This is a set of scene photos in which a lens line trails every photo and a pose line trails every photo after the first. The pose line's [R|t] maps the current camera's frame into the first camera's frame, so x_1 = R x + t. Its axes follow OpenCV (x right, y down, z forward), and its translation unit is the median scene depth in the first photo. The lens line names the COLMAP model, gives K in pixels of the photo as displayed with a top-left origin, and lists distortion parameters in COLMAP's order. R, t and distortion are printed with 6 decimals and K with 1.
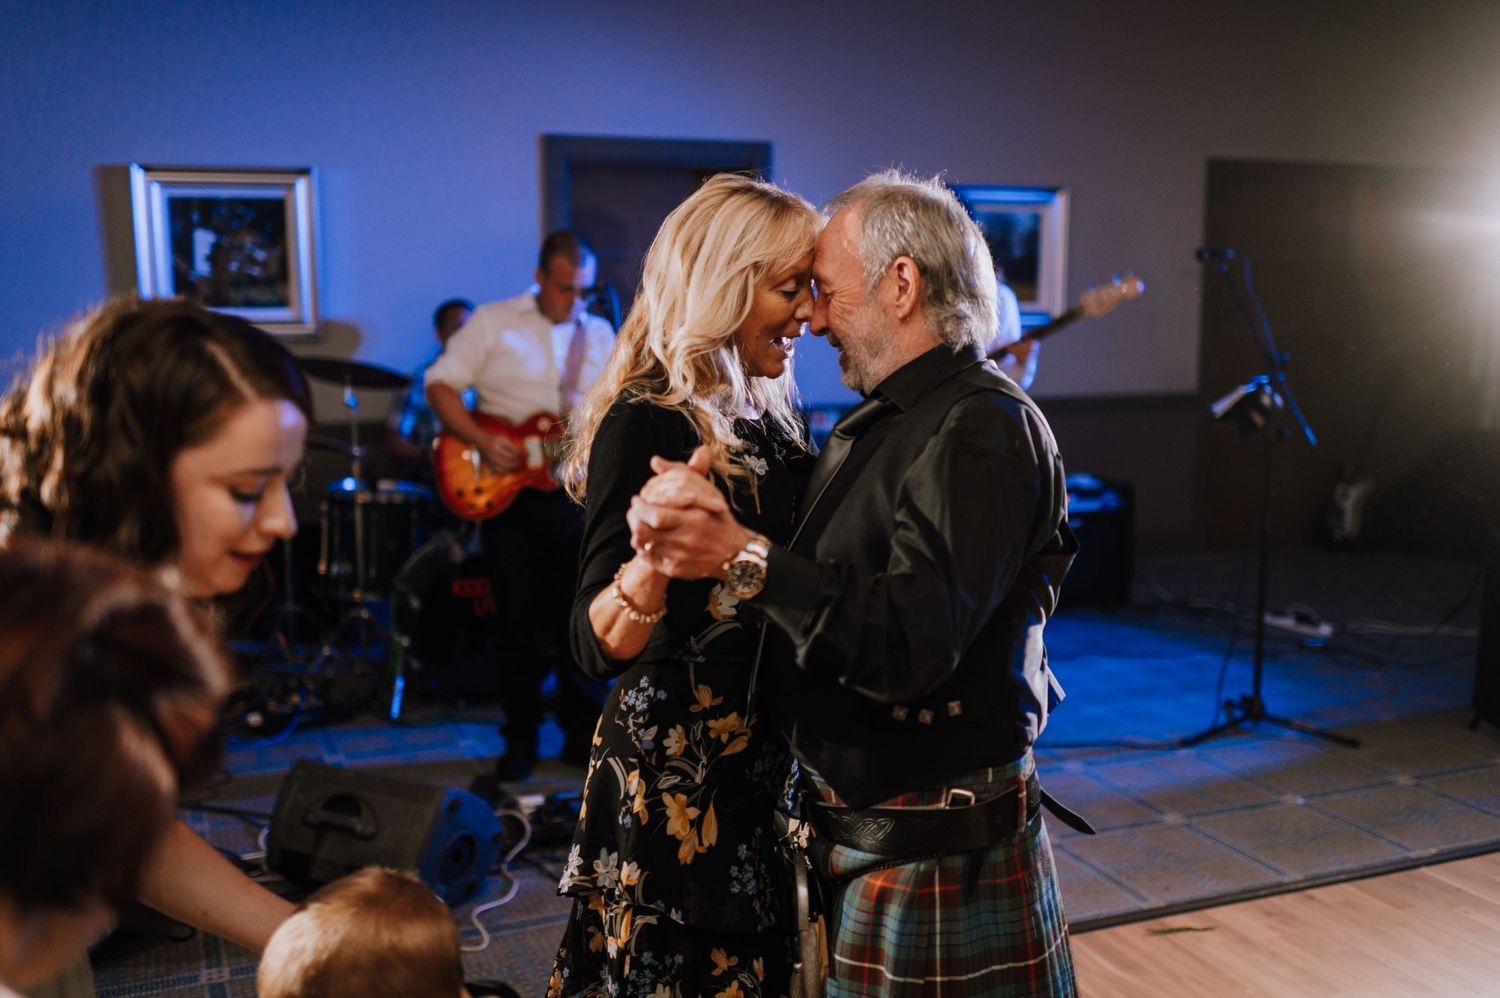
lens RADIAL K [[1547.9, 0, 750.0], [0, 1547.9, 499.0], [0, 0, 1]] dist [0.070606, 0.000545]
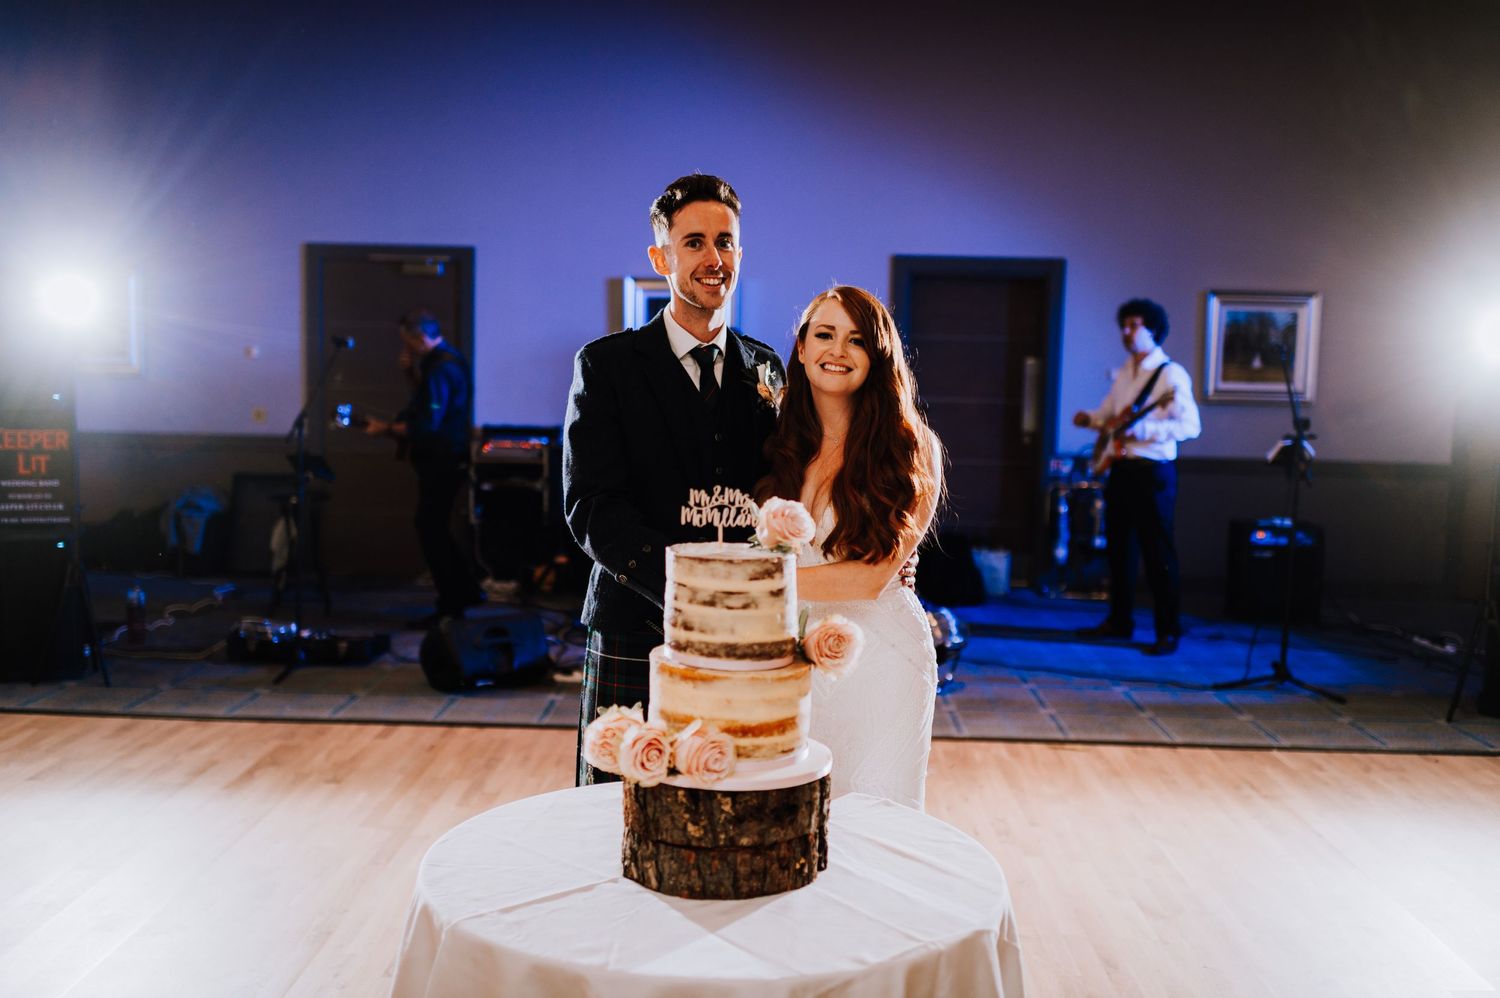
lens RADIAL K [[1547.9, 0, 750.0], [0, 1547.9, 499.0], [0, 0, 1]] dist [0.070606, 0.000545]
pose [[0.916814, 0.063801, -0.394185, 0.360742], [-0.084721, 0.995759, -0.035878, 0.060077], [0.390224, 0.066289, 0.918330, -0.395468]]
